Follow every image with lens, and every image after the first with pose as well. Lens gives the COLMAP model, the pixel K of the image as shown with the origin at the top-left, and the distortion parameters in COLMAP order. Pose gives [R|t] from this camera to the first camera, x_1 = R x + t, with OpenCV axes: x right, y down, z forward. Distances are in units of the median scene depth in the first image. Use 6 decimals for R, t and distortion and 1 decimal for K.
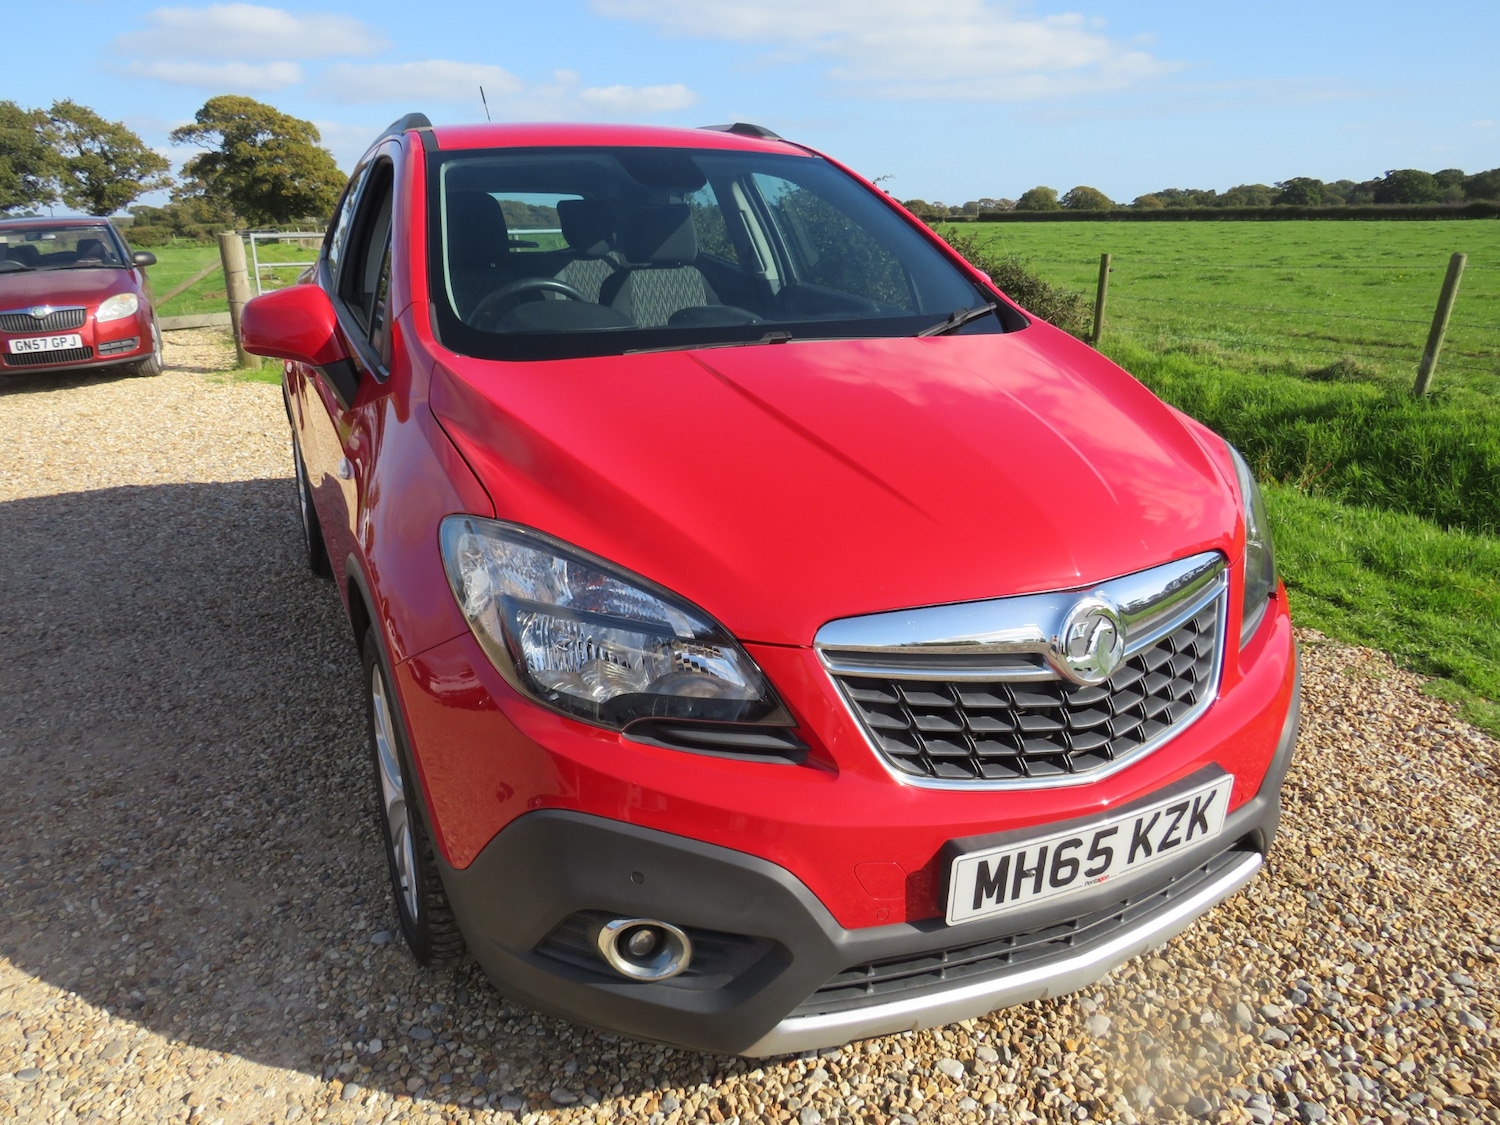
lens RADIAL K [[1094.3, 0, 733.2], [0, 1094.3, 559.4], [0, 0, 1]] dist [-0.038552, 0.024672]
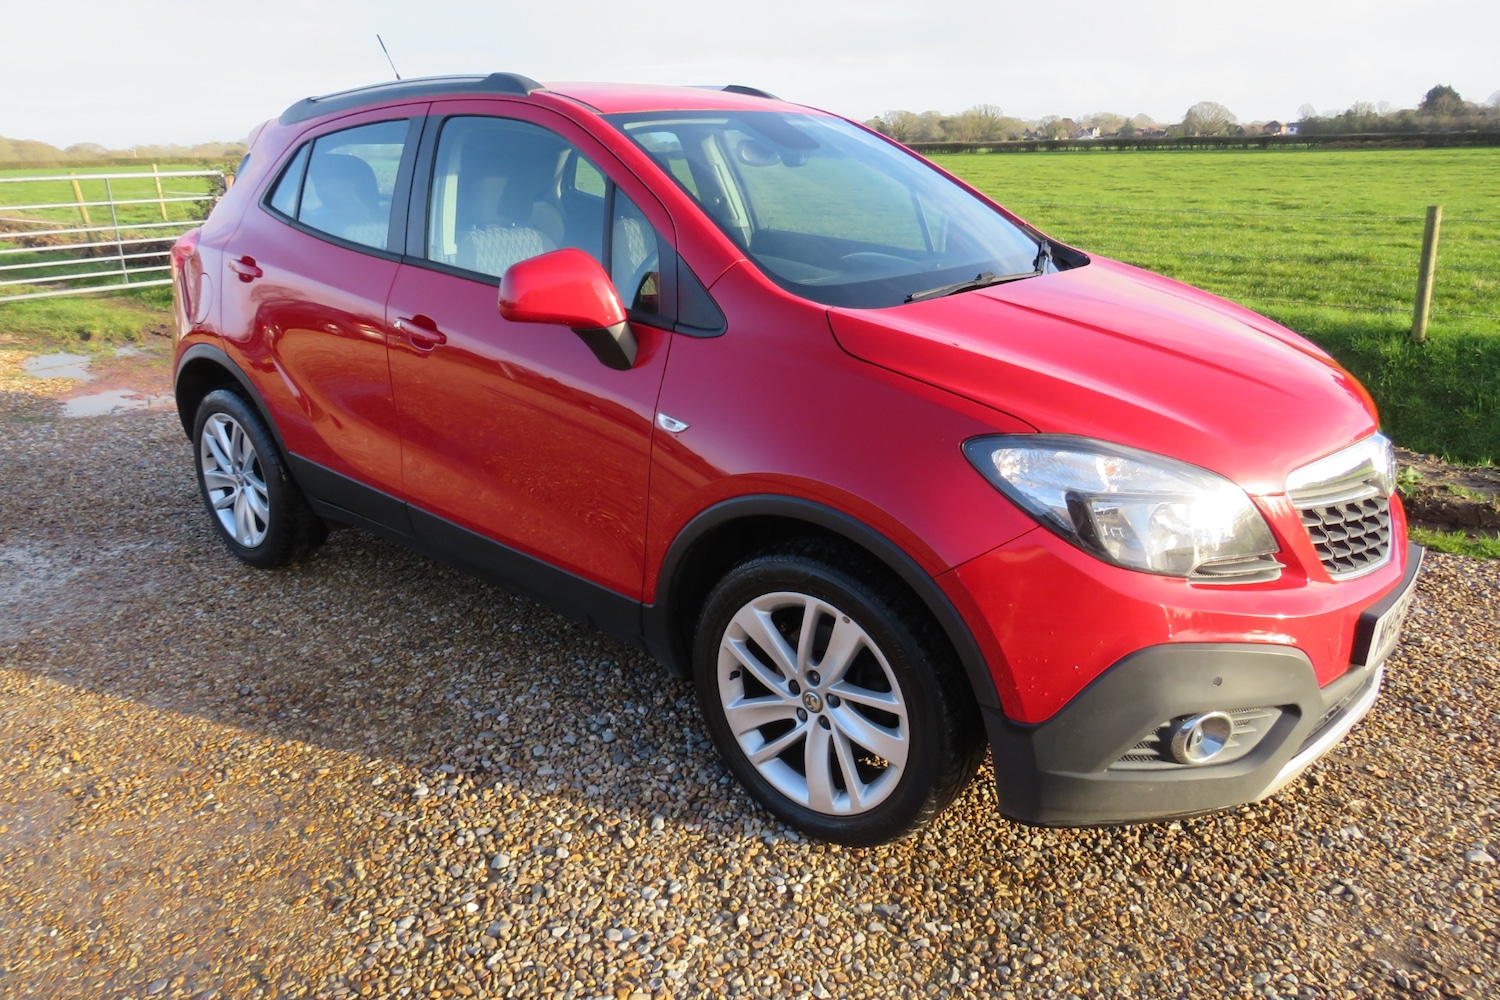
lens RADIAL K [[1099.8, 0, 750.0], [0, 1099.8, 500.0], [0, 0, 1]] dist [-0.020172, 0.005837]
pose [[0.893531, -0.136494, 0.427751, -0.677669], [0.135494, 0.990230, 0.032945, -0.030172], [-0.428069, 0.028520, 0.903296, 0.013717]]
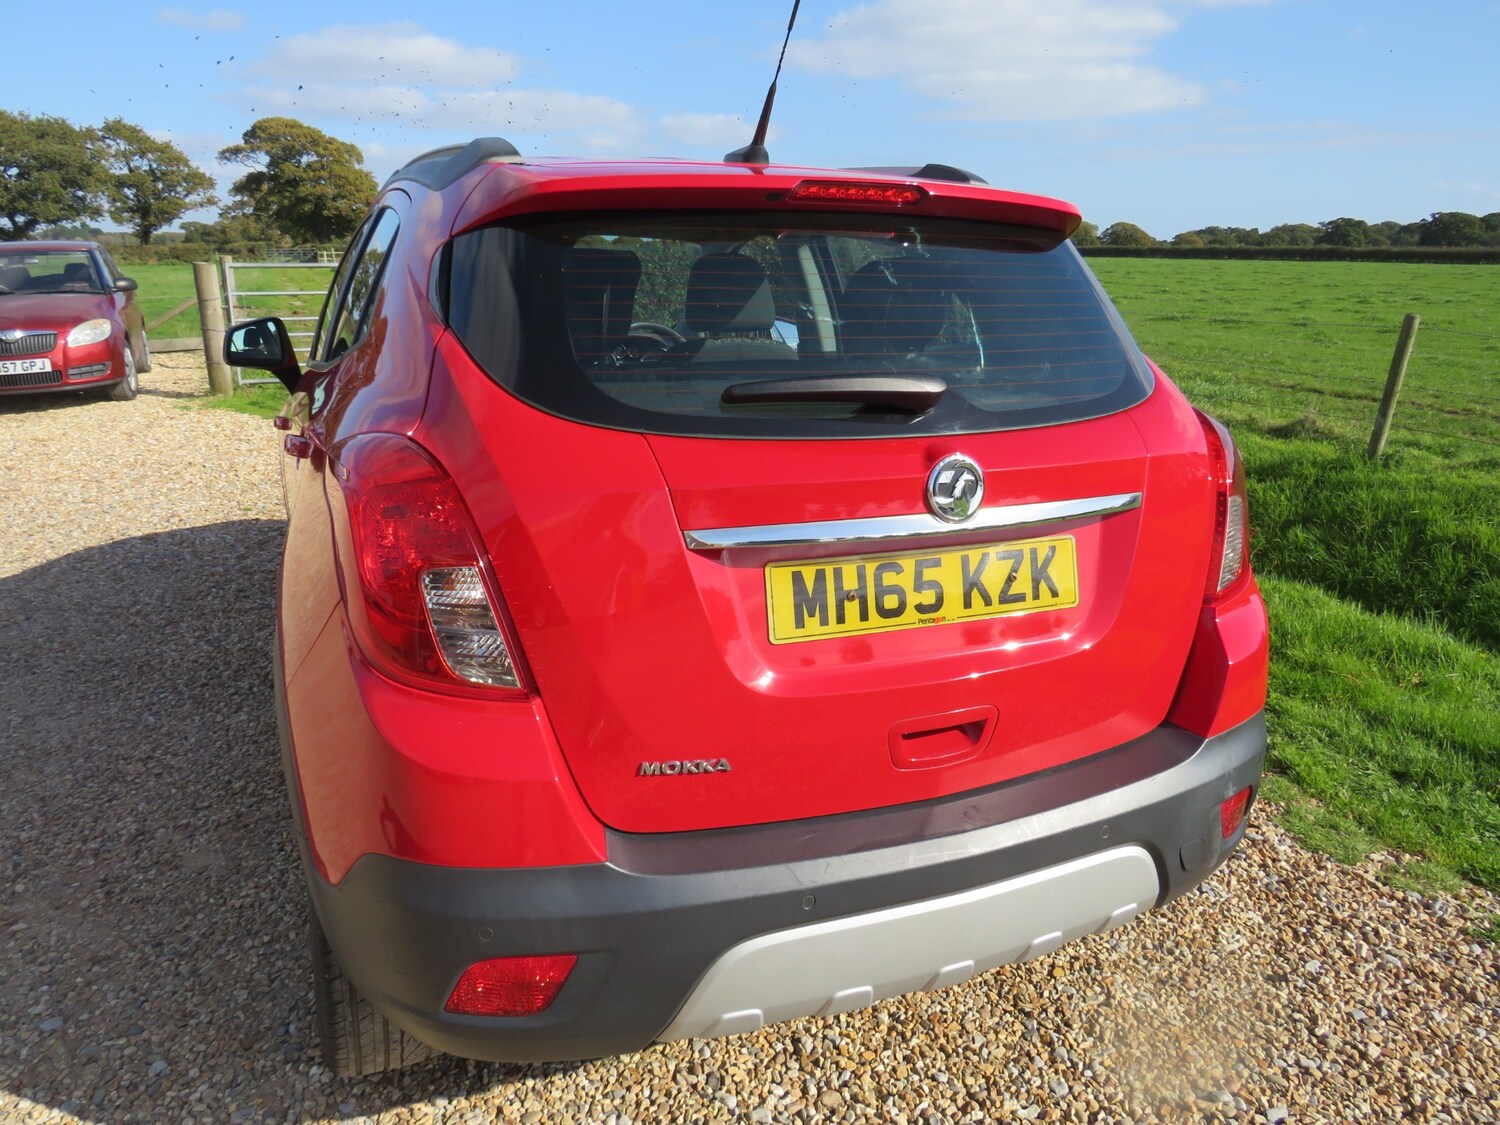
lens RADIAL K [[1096.6, 0, 751.2], [0, 1096.6, 551.4], [0, 0, 1]] dist [-0.030886, 0.000538]
pose [[0.999216, 0.028801, -0.027171, 0.278702], [-0.029569, 0.999162, -0.028285, -0.060183], [0.026334, 0.029066, 0.999231, 0.032698]]
